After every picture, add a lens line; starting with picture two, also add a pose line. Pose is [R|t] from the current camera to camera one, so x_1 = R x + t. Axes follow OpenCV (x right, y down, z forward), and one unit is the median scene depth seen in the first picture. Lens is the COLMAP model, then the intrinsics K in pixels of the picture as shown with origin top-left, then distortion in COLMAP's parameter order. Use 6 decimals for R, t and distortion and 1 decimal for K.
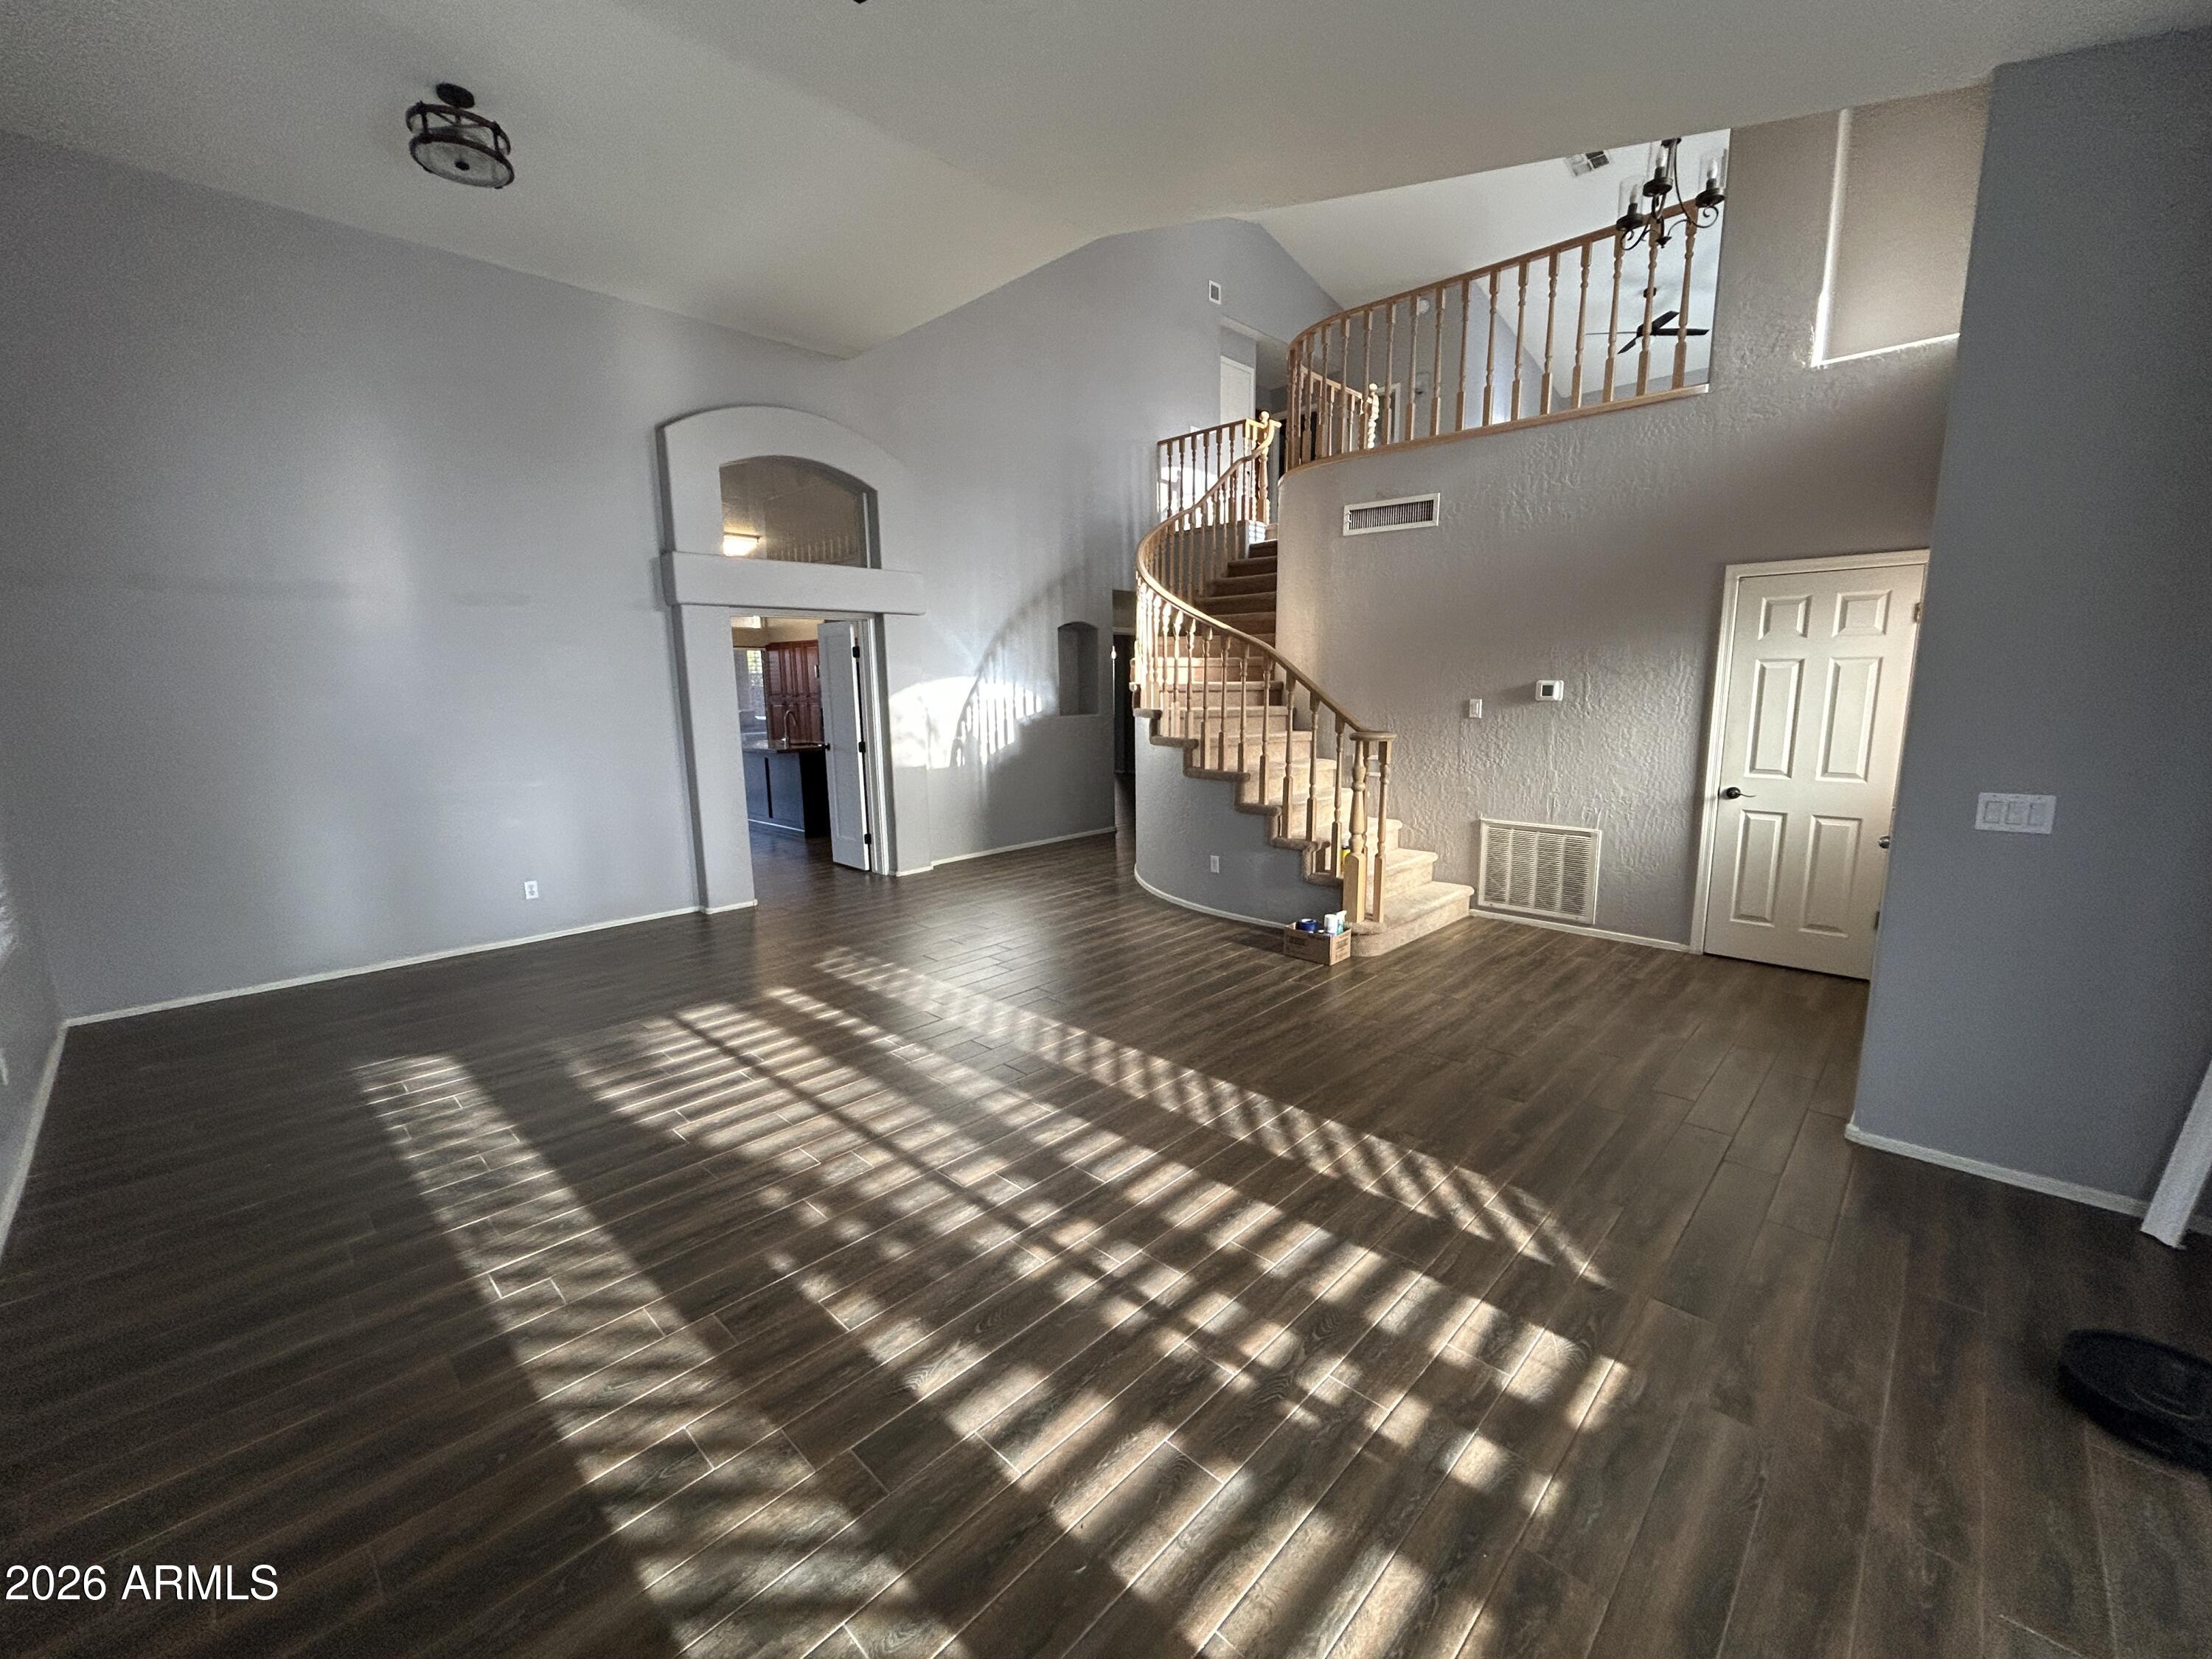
lens RADIAL K [[897.2, 0, 1102.7], [0, 897.2, 828.6], [0, 0, 1]] dist [0.002217, 0.000180]
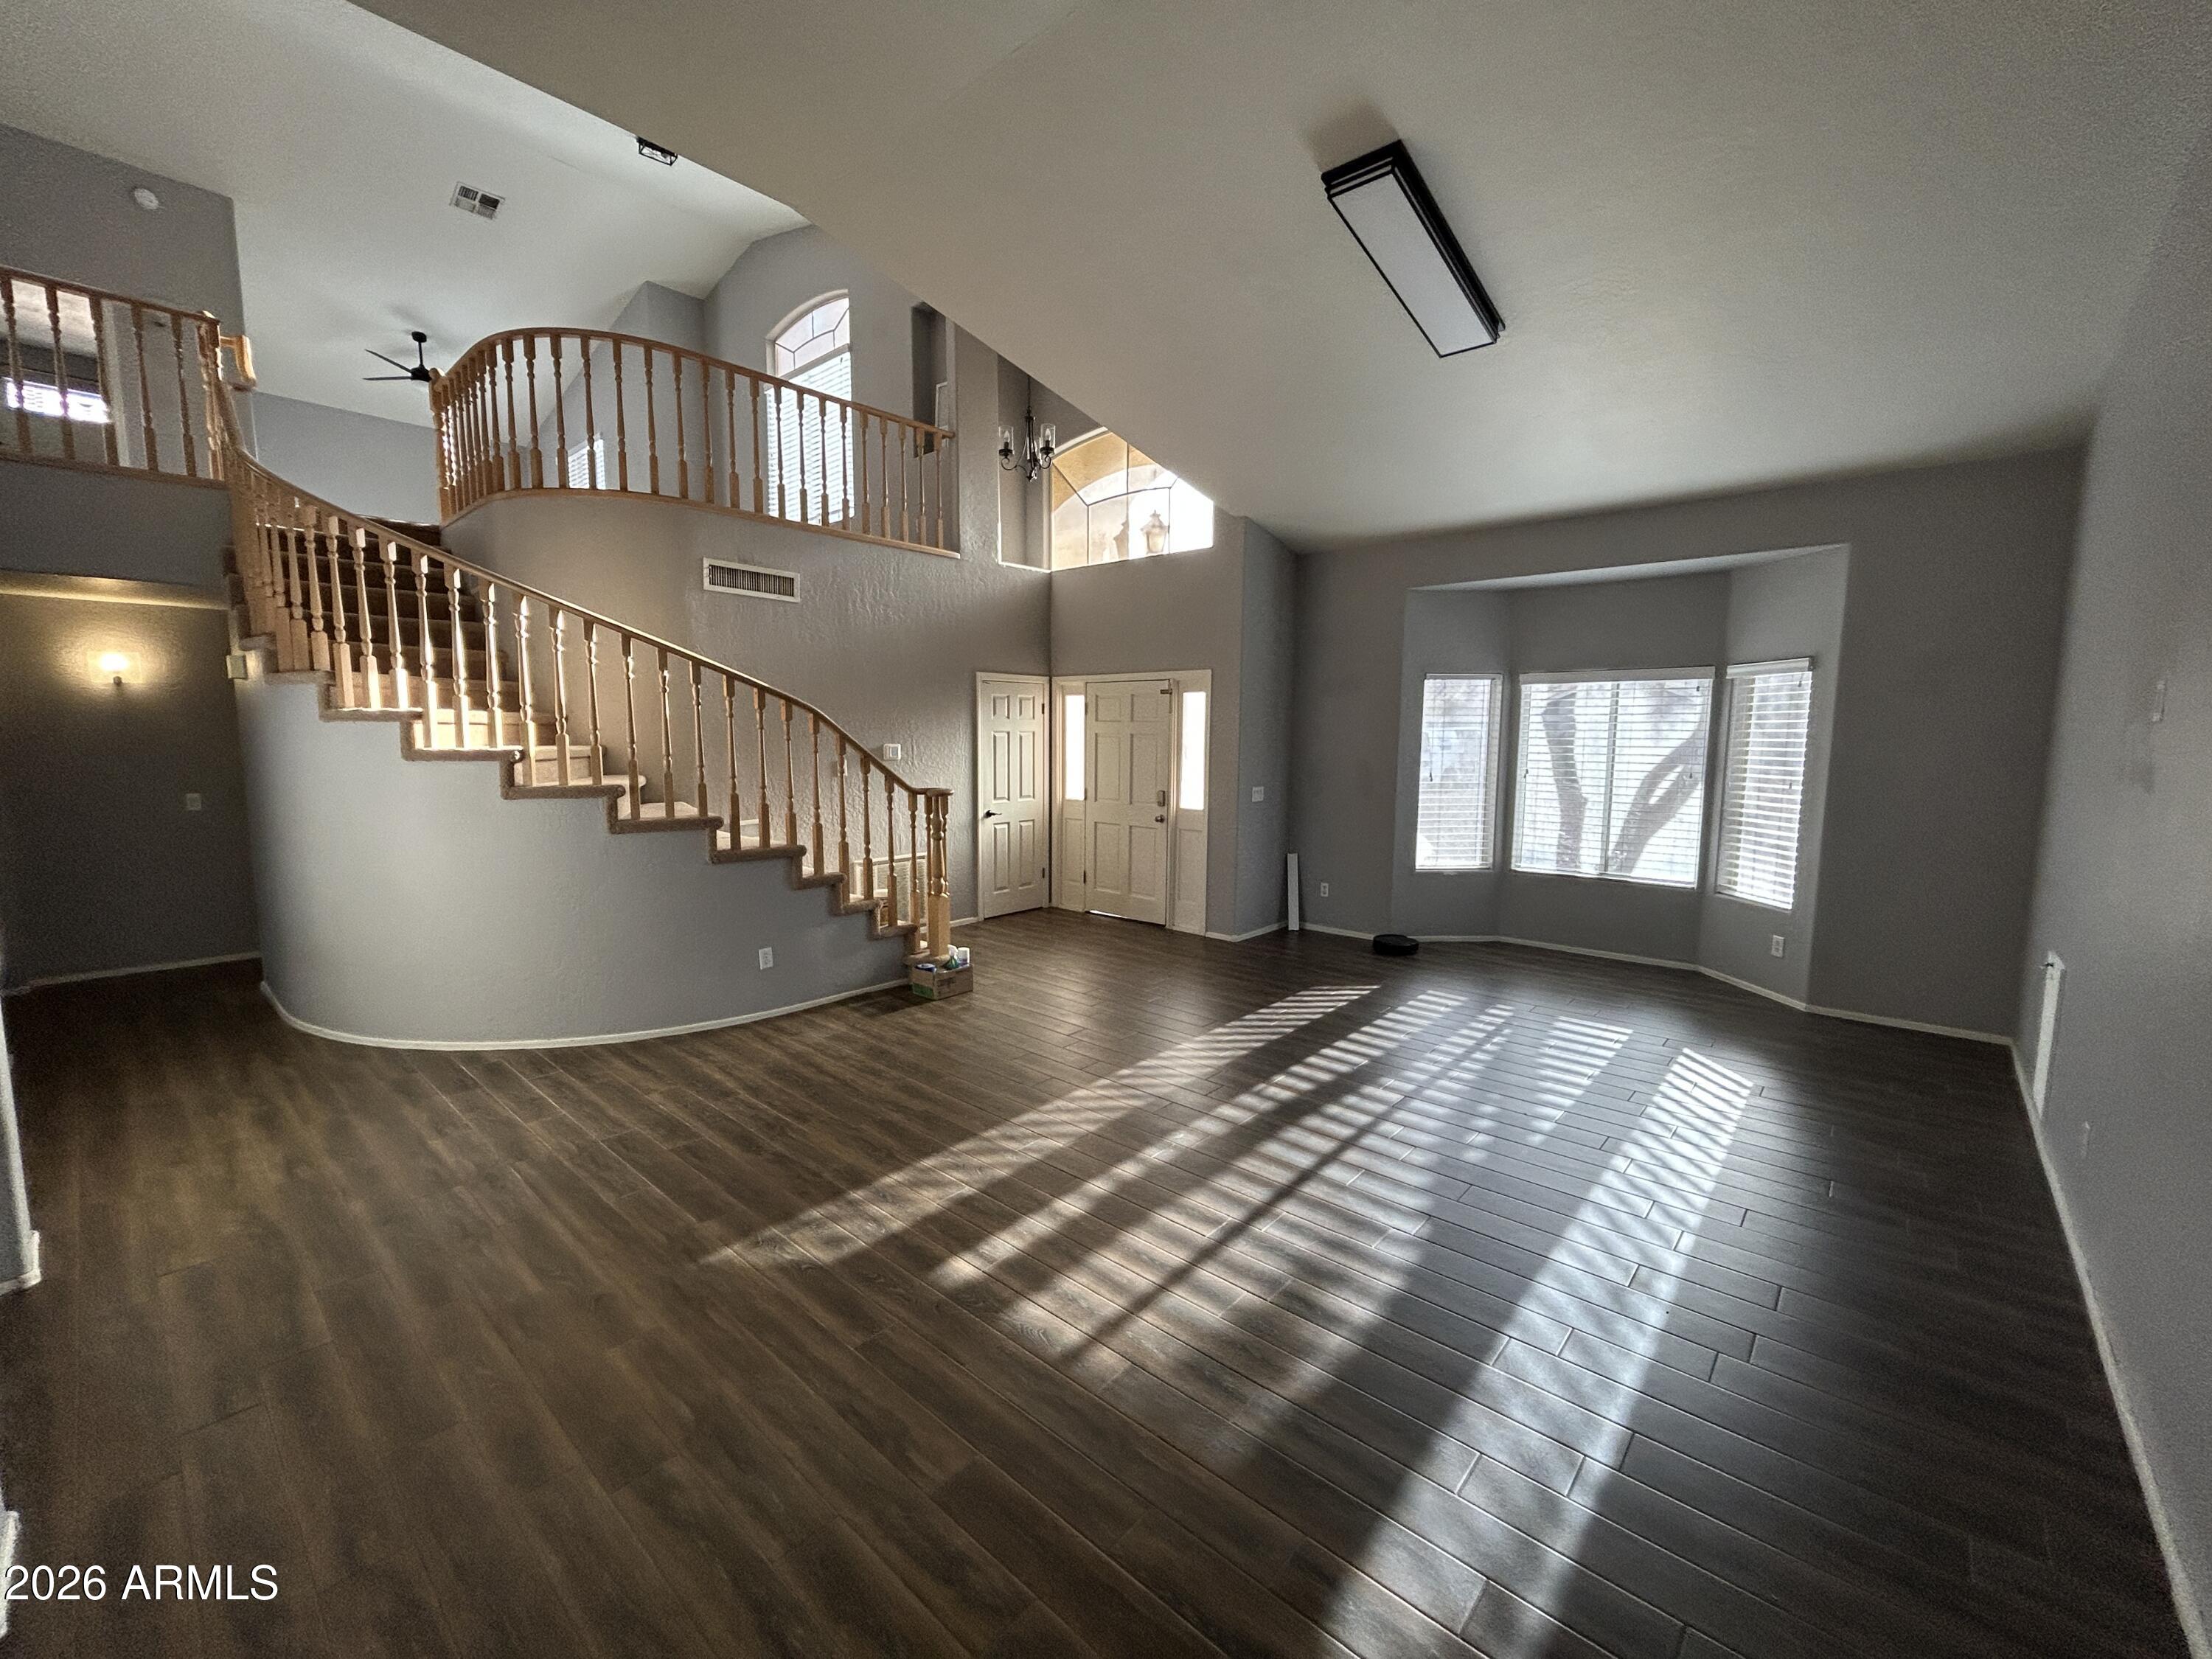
lens RADIAL K [[897.2, 0, 1100.2], [0, 897.2, 832.4], [0, 0, 1]] dist [0.002217, 0.000180]
pose [[-0.036919, -0.100984, 0.994203, -0.995215], [0.161682, 0.981170, 0.105664, -0.160527], [-0.986152, 0.164645, -0.019897, 0.942655]]
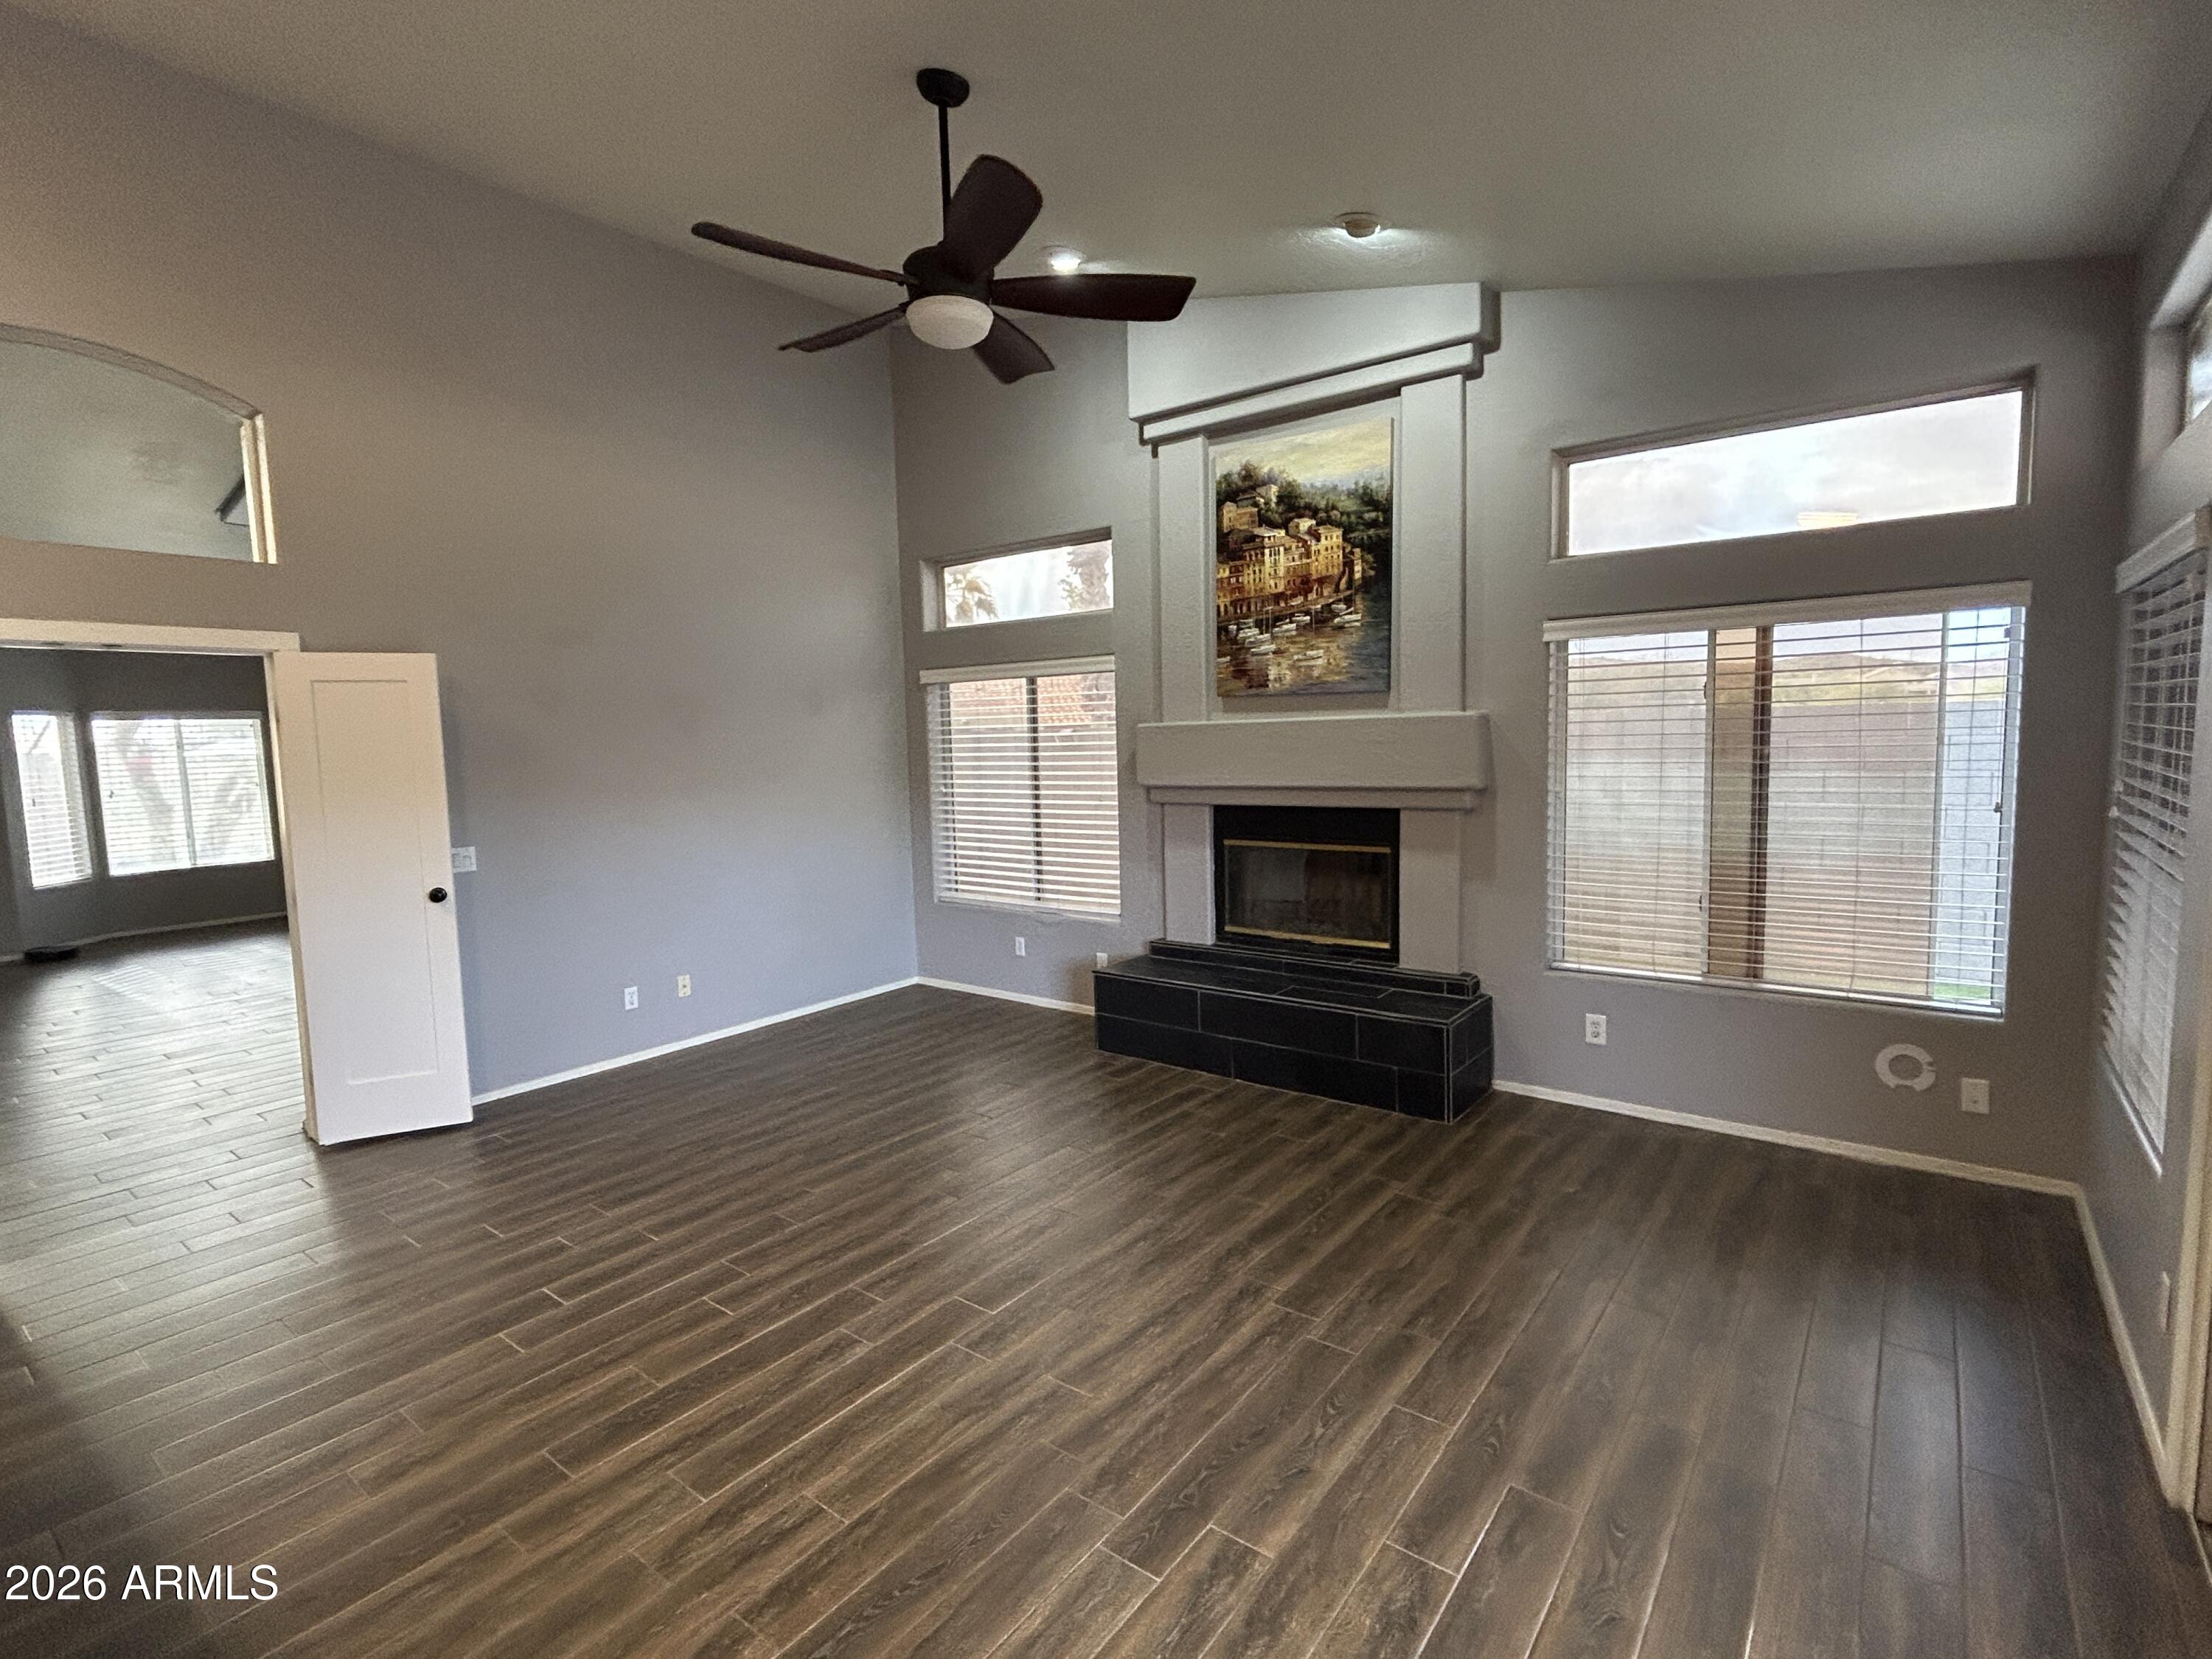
lens RADIAL K [[1053.3, 0, 1105.2], [0, 1053.3, 826.7], [0, 0, 1]] dist [-0.000732, -0.000131]
pose [[-0.993189, 0.046401, -0.106877, -1.206829], [0.016886, 0.964919, 0.262004, -0.371116], [0.115285, 0.258414, -0.959131, 2.090094]]
